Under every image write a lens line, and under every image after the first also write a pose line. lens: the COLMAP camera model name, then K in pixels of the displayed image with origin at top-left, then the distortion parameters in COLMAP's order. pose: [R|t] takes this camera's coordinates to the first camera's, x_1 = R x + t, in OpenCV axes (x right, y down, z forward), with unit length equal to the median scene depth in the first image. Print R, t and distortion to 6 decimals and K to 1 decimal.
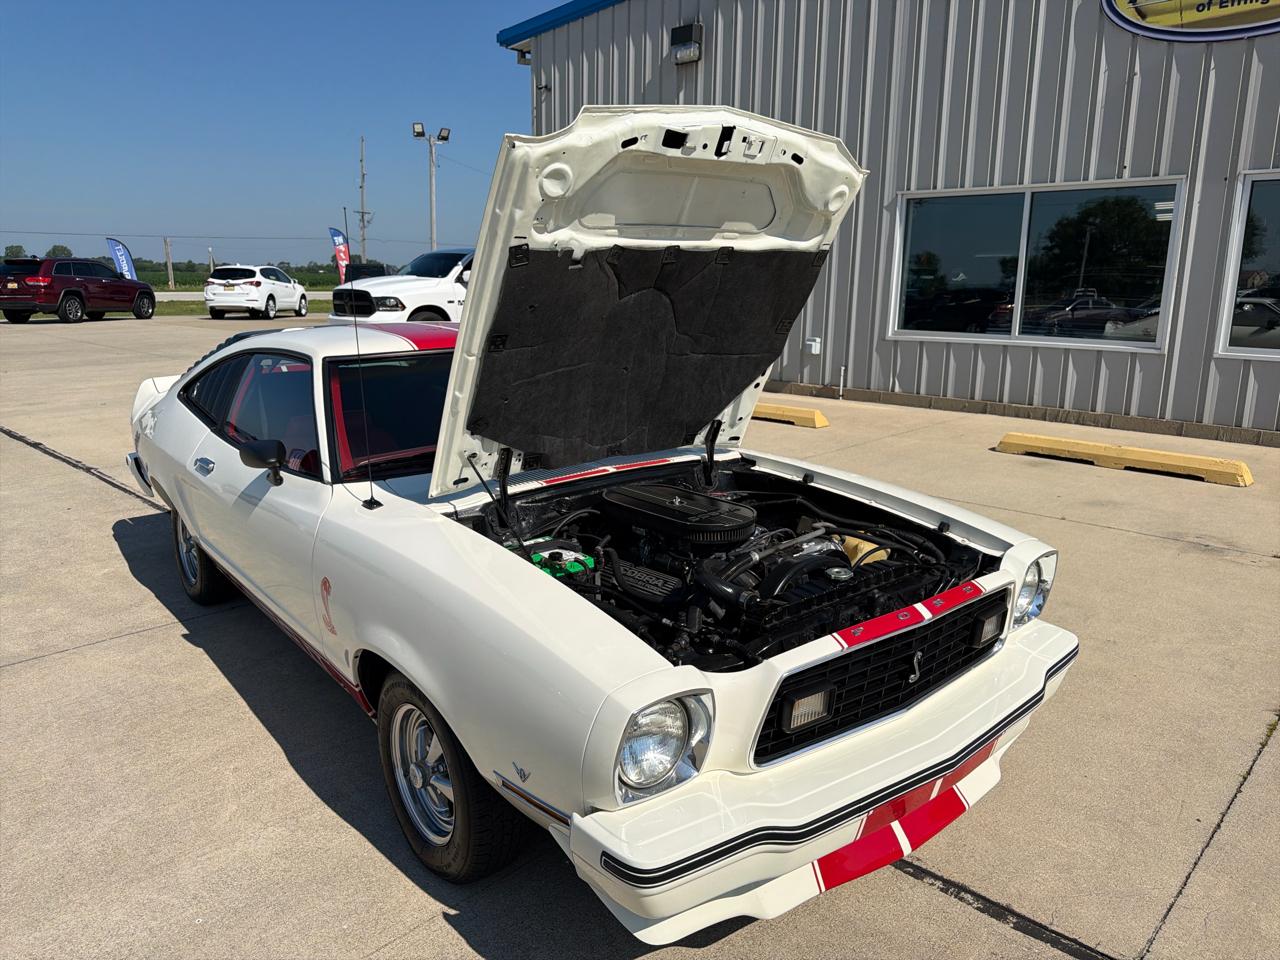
lens RADIAL K [[898.7, 0, 632.5], [0, 898.7, 485.9], [0, 0, 1]] dist [0.024012, -0.028629]
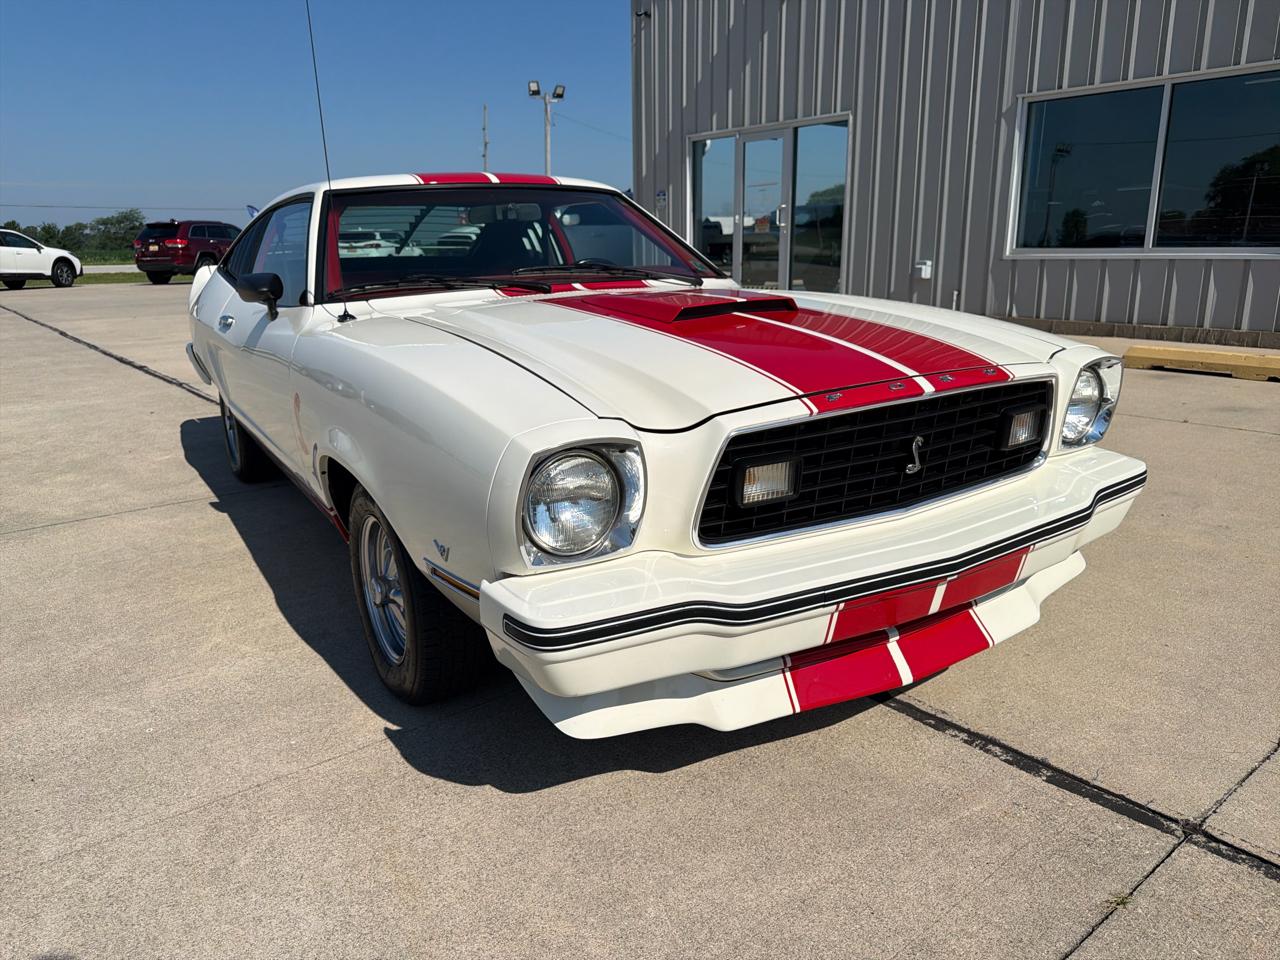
lens RADIAL K [[902.6, 0, 635.3], [0, 902.6, 490.8], [0, 0, 1]] dist [0.003794, -0.006104]
pose [[0.991724, 0.011918, -0.127833, 0.032739], [-0.006781, 0.999155, 0.040549, 0.041904], [0.128208, -0.039347, 0.990966, 0.029434]]
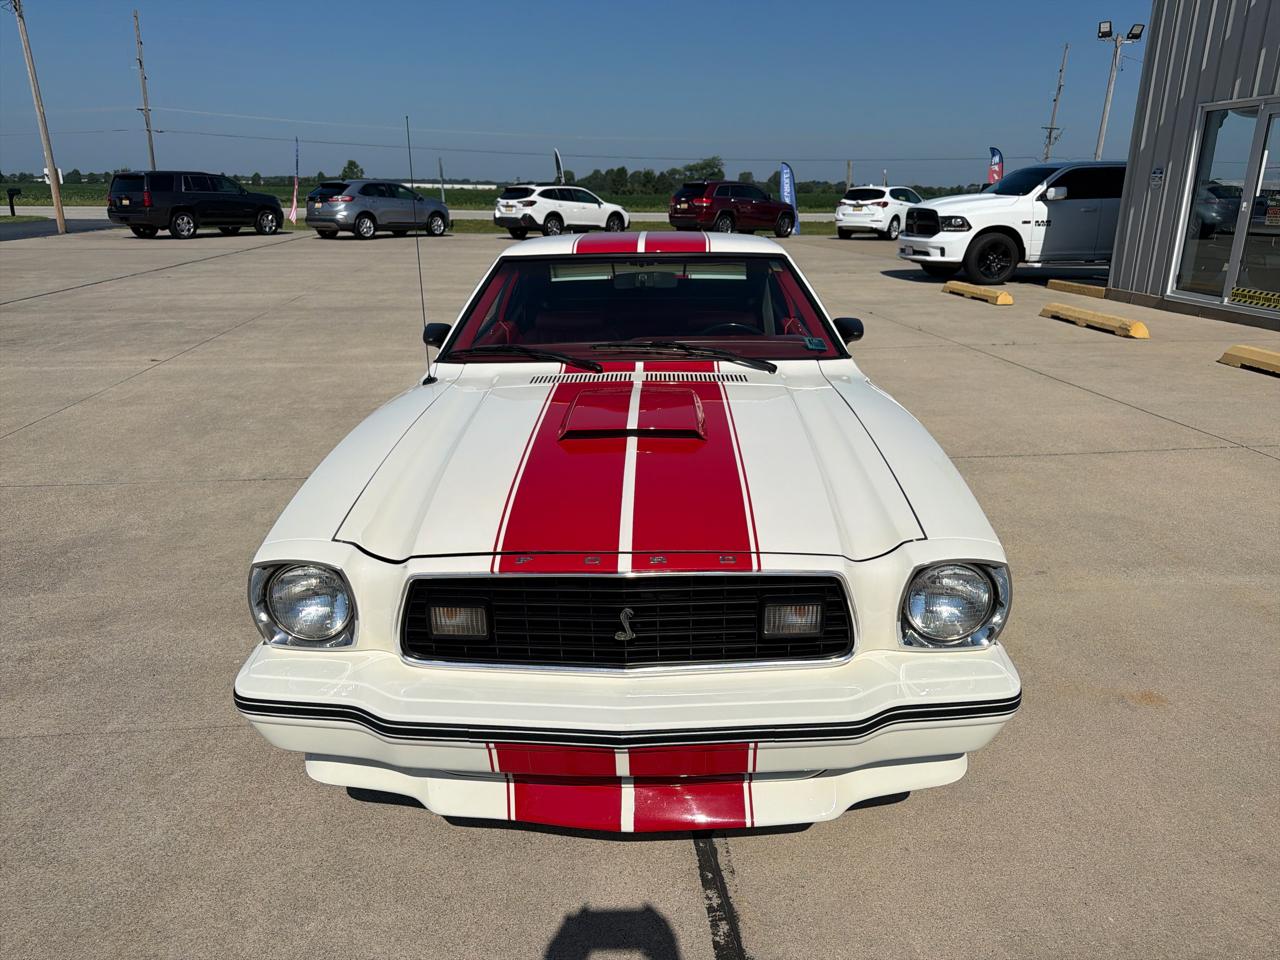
lens RADIAL K [[900.7, 0, 640.0], [0, 900.7, 480.0], [0, 0, 1]] dist [0.008586, -0.010420]
pose [[0.769185, 0.190272, -0.610042, 0.171653], [-0.144750, 0.981708, 0.123684, -0.009941], [0.622416, -0.006832, 0.782656, 0.070002]]
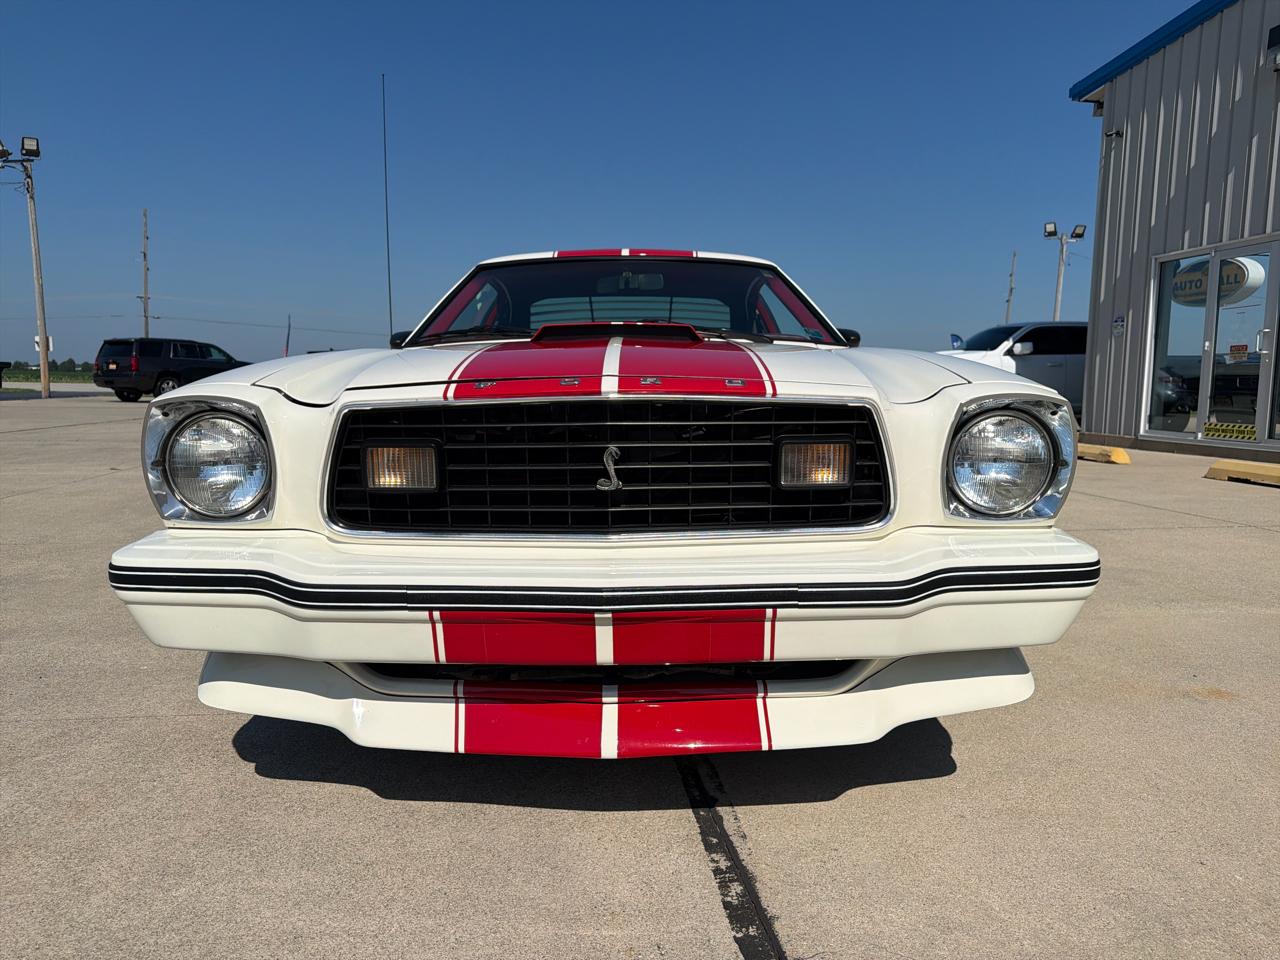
lens RADIAL K [[902.9, 0, 643.7], [0, 902.9, 487.2], [0, 0, 1]] dist [0.008428, -0.014019]
pose [[0.785856, 0.073221, -0.614059, 0.158765], [-0.148951, 0.986144, -0.073035, 0.054567], [0.600203, 0.148860, 0.785873, 0.098760]]
